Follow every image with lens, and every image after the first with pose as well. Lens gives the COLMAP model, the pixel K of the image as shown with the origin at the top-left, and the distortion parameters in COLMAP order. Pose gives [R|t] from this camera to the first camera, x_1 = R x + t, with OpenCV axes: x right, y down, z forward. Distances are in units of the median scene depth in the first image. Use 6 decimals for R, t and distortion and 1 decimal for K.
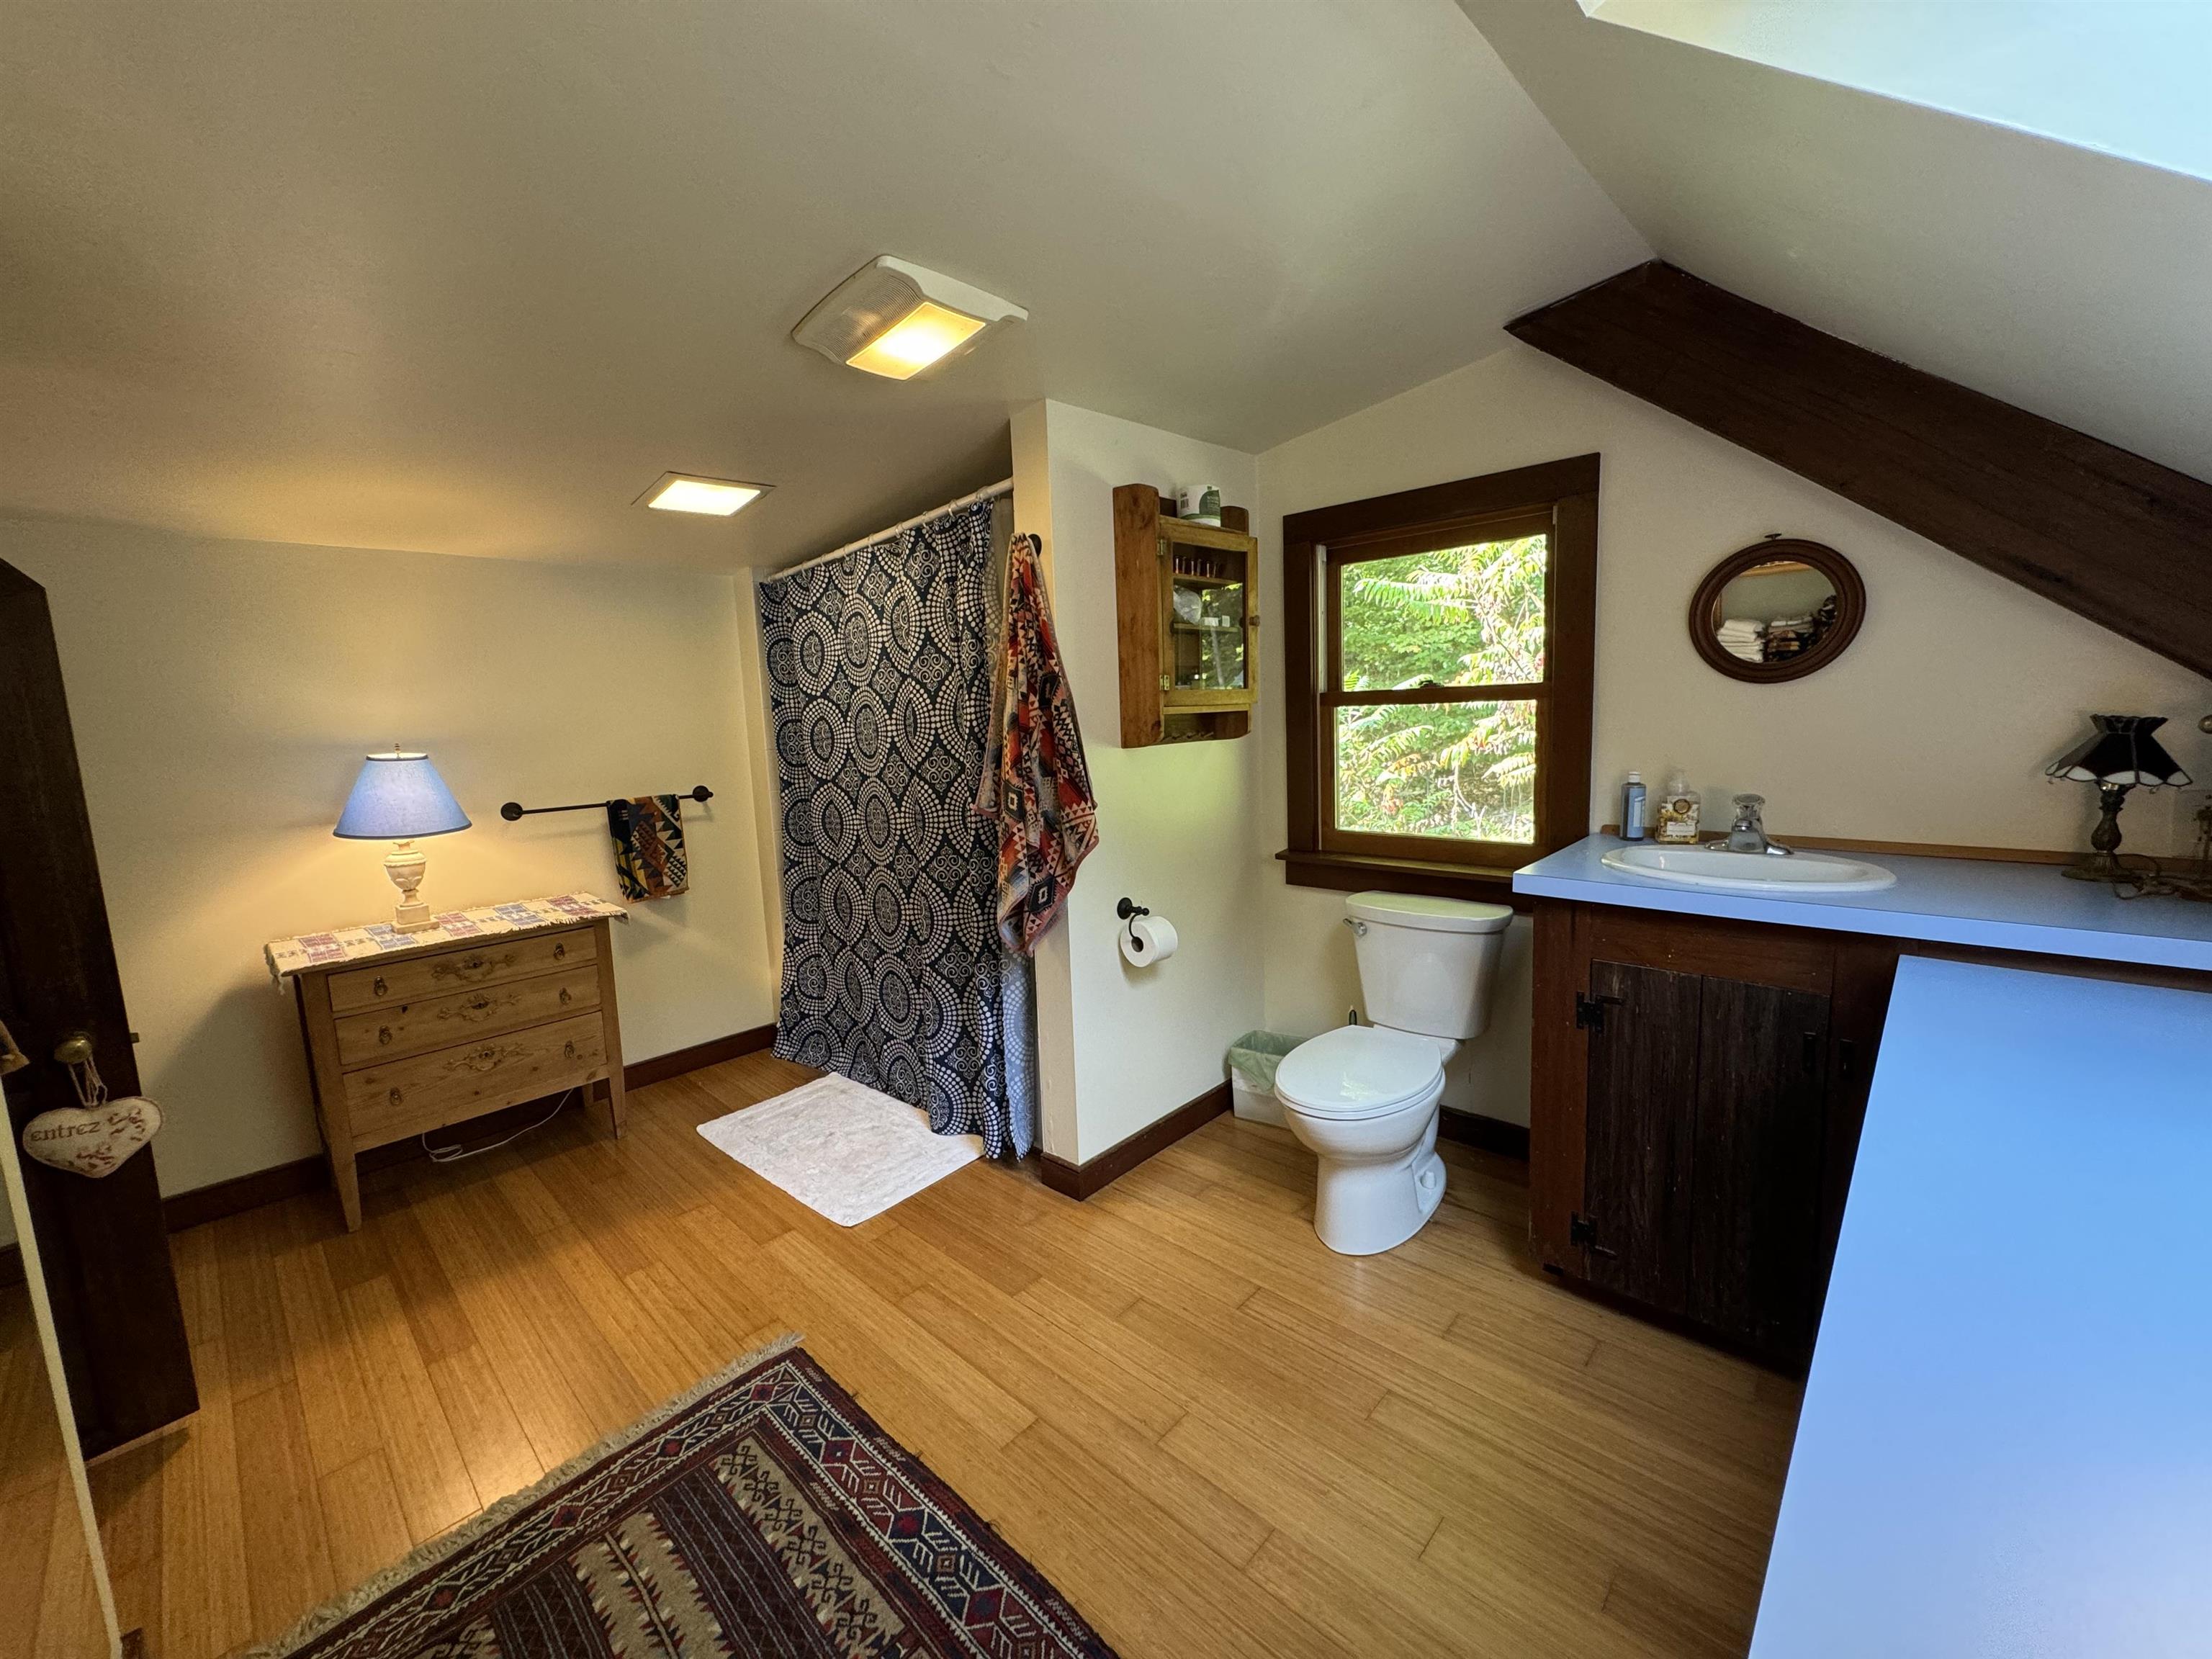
lens RADIAL K [[882.0, 0, 1108.0], [0, 882.0, 826.3], [0, 0, 1]] dist [-0.004277, 0.001281]
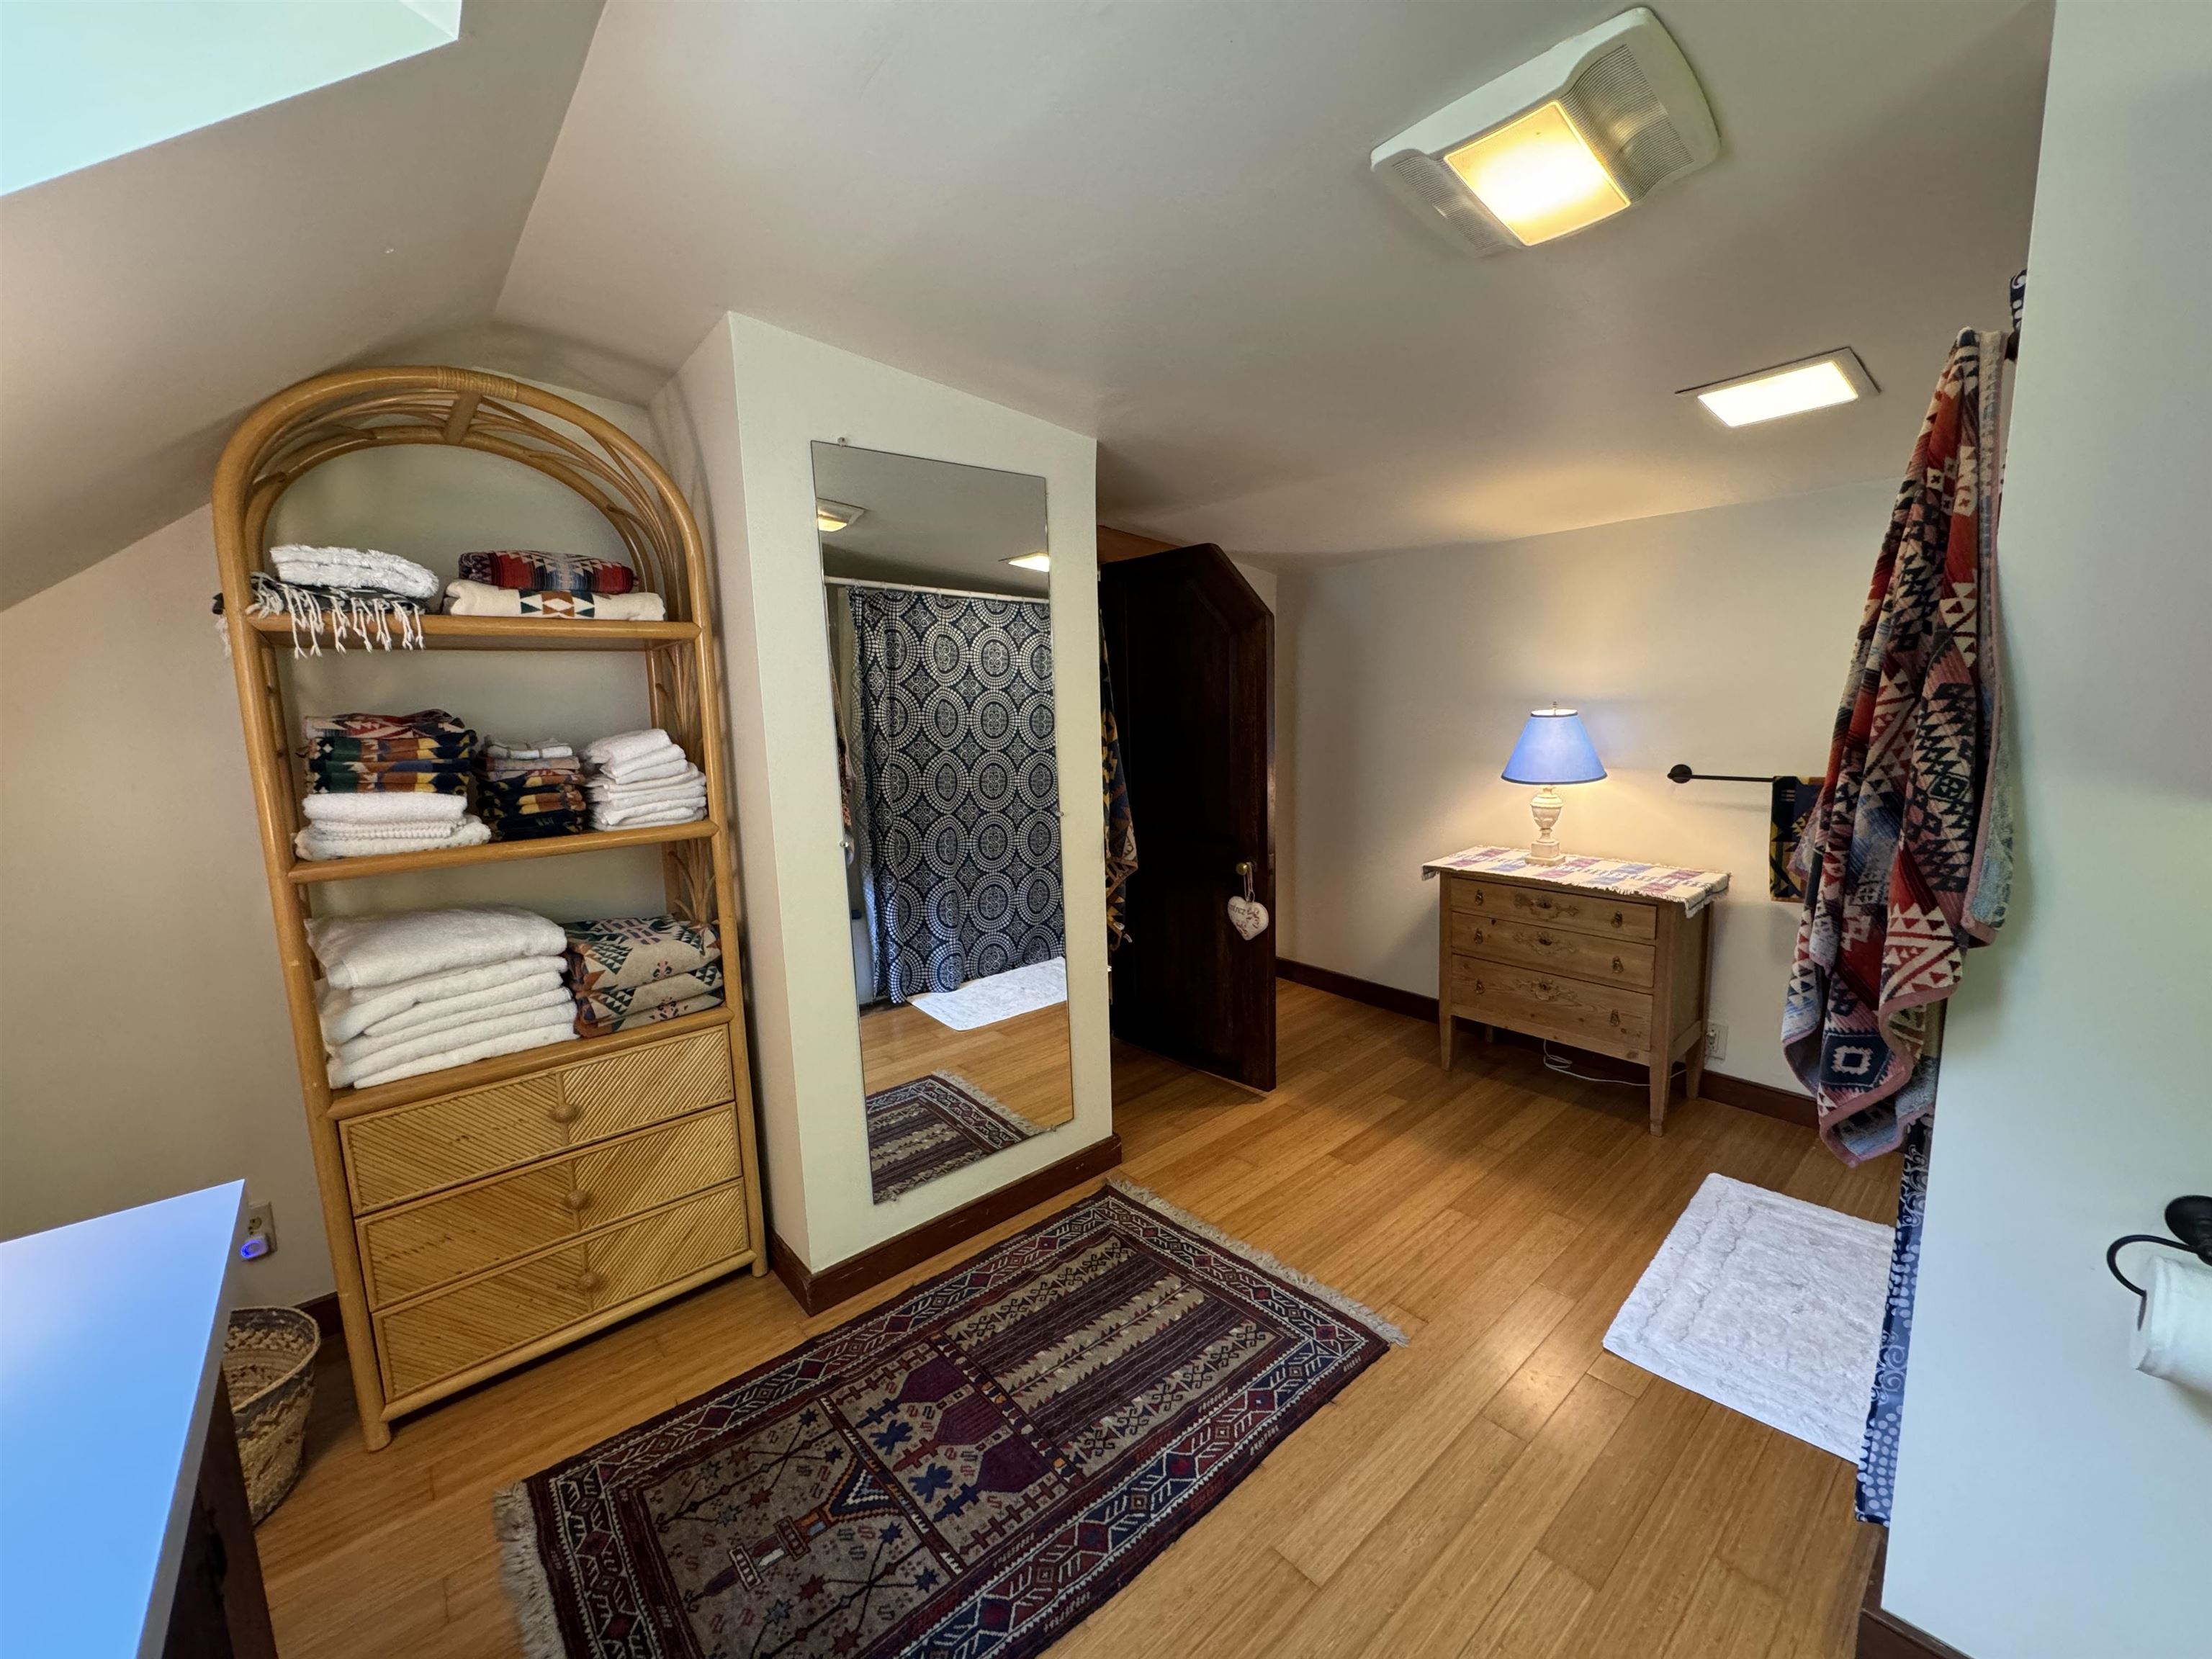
lens RADIAL K [[882.0, 0, 1104.7], [0, 882.0, 824.7], [0, 0, 1]] dist [-0.004277, 0.001281]
pose [[-0.104715, 0.183613, -0.977405, 0.612091], [-0.094894, 0.976479, 0.193606, -0.156639], [0.989965, 0.113023, -0.084829, 0.800780]]
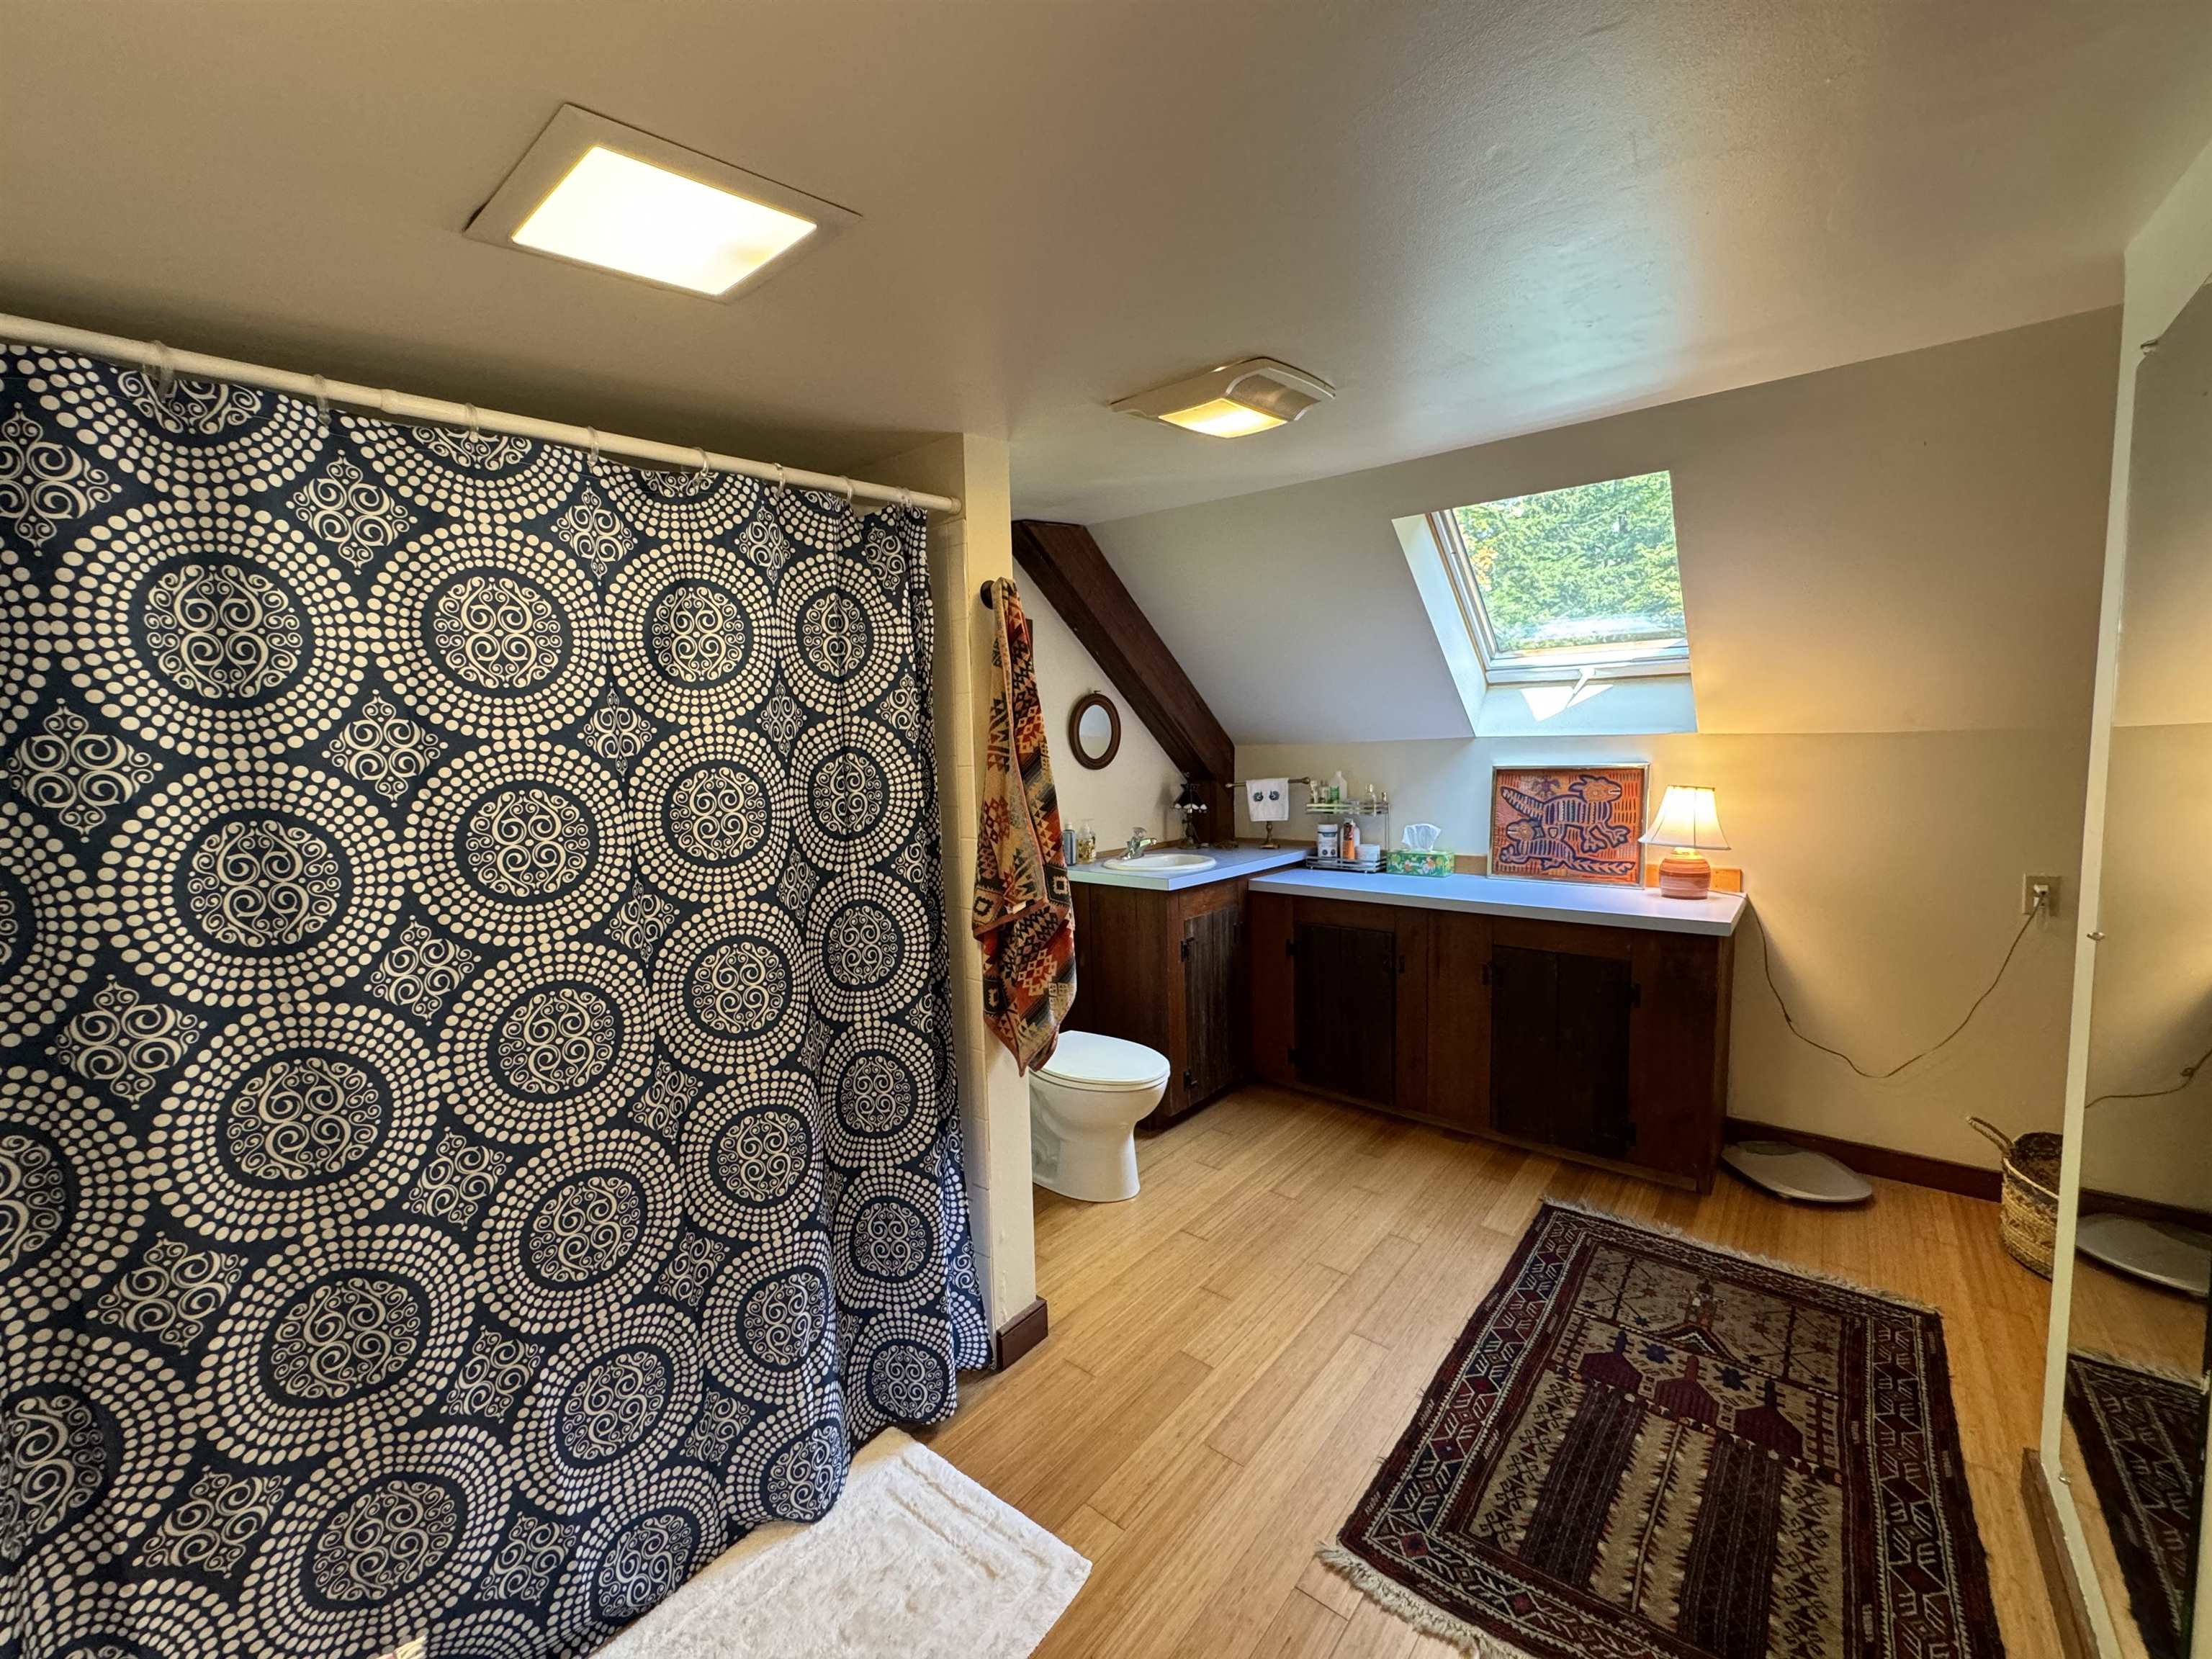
lens RADIAL K [[882.0, 0, 1105.0], [0, 882.0, 831.8], [0, 0, 1]] dist [-0.004277, 0.001281]
pose [[-0.068513, -0.049766, 0.996408, -1.283603], [0.161456, 0.985036, 0.060300, -0.167596], [-0.984499, 0.165007, -0.059453, 1.317387]]
